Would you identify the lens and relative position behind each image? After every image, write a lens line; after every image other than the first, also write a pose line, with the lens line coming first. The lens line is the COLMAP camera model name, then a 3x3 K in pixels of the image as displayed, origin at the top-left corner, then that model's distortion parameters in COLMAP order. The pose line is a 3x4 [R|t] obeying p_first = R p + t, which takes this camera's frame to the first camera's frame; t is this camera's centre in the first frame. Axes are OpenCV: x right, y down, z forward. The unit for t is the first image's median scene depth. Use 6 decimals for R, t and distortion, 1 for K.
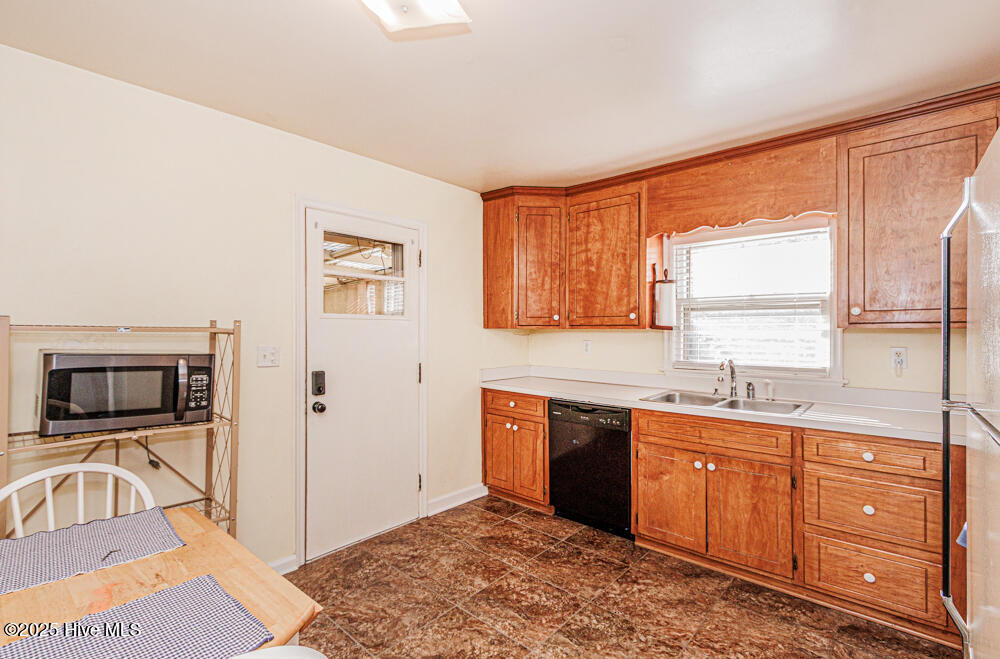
lens RADIAL K [[465.2, 0, 486.0], [0, 465.2, 331.3], [0, 0, 1]] dist [0.004705, -0.003419]
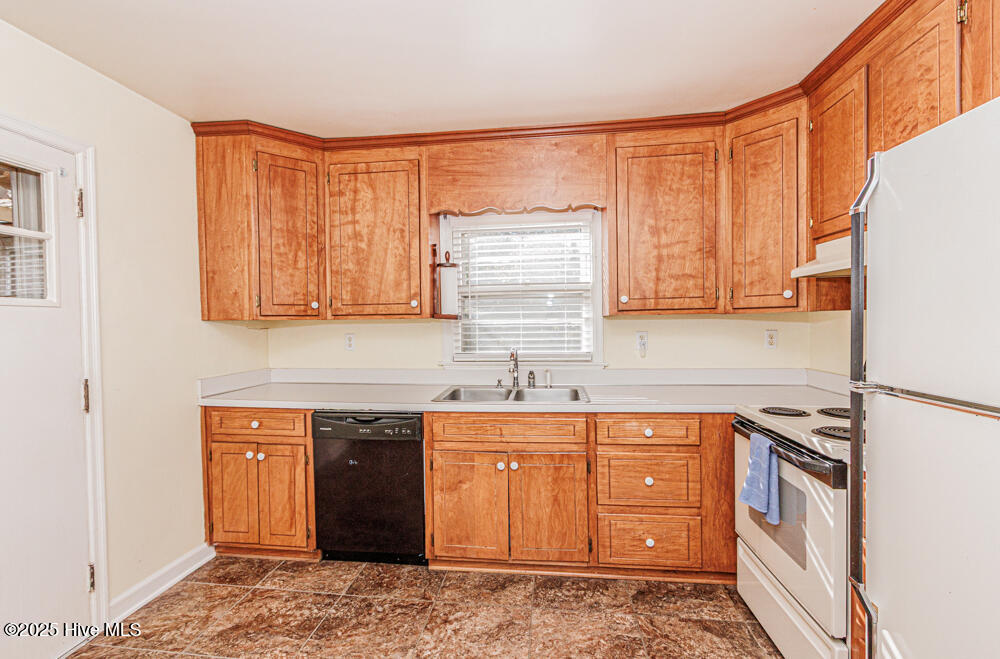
lens RADIAL K [[465.2, 0, 496.5], [0, 465.2, 330.8], [0, 0, 1]] dist [0.004705, -0.003419]
pose [[0.813448, -0.023999, 0.581143, -0.066777], [0.016548, 0.999699, 0.018121, 0.005113], [-0.581403, -0.005123, 0.813600, 0.237003]]
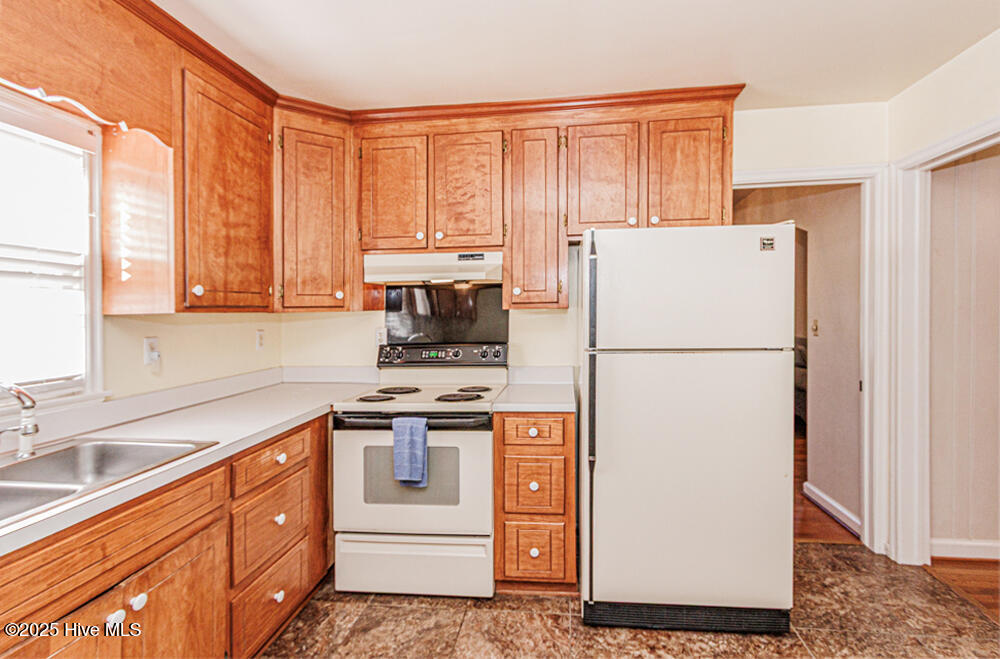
lens RADIAL K [[495.2, 0, 527.0], [0, 495.2, 309.9], [0, 0, 1]] dist [0.005574, -0.000227]
pose [[-0.600286, 0.009678, 0.799727, -0.146207], [0.017817, 0.999840, 0.001274, -0.001838], [-0.799587, 0.015014, -0.600362, 0.867092]]
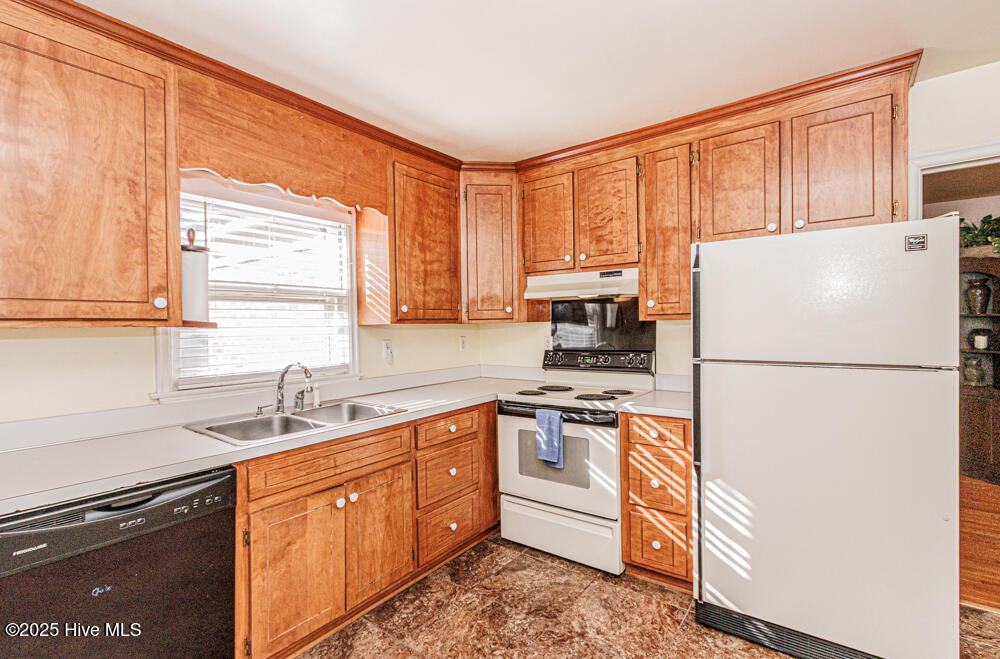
lens RADIAL K [[465.2, 0, 495.7], [0, 465.2, 330.1], [0, 0, 1]] dist [0.004705, -0.003419]
pose [[-0.103667, -0.009354, 0.994568, -0.291103], [0.019079, 0.999753, 0.011392, 0.000472], [-0.994429, 0.020156, -0.103463, 0.735706]]
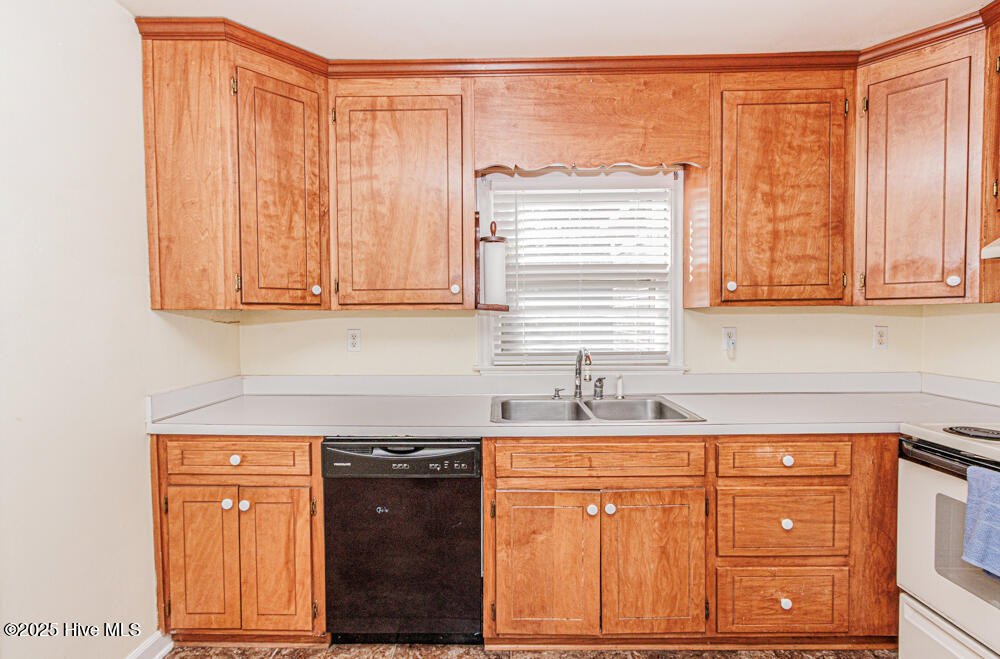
lens RADIAL K [[465.2, 0, 493.7], [0, 465.2, 330.1], [0, 0, 1]] dist [0.004705, -0.003419]
pose [[0.746189, -0.027163, 0.665180, -0.079587], [0.010976, 0.999533, 0.028504, 0.006894], [-0.665644, -0.013968, 0.746139, 0.536187]]
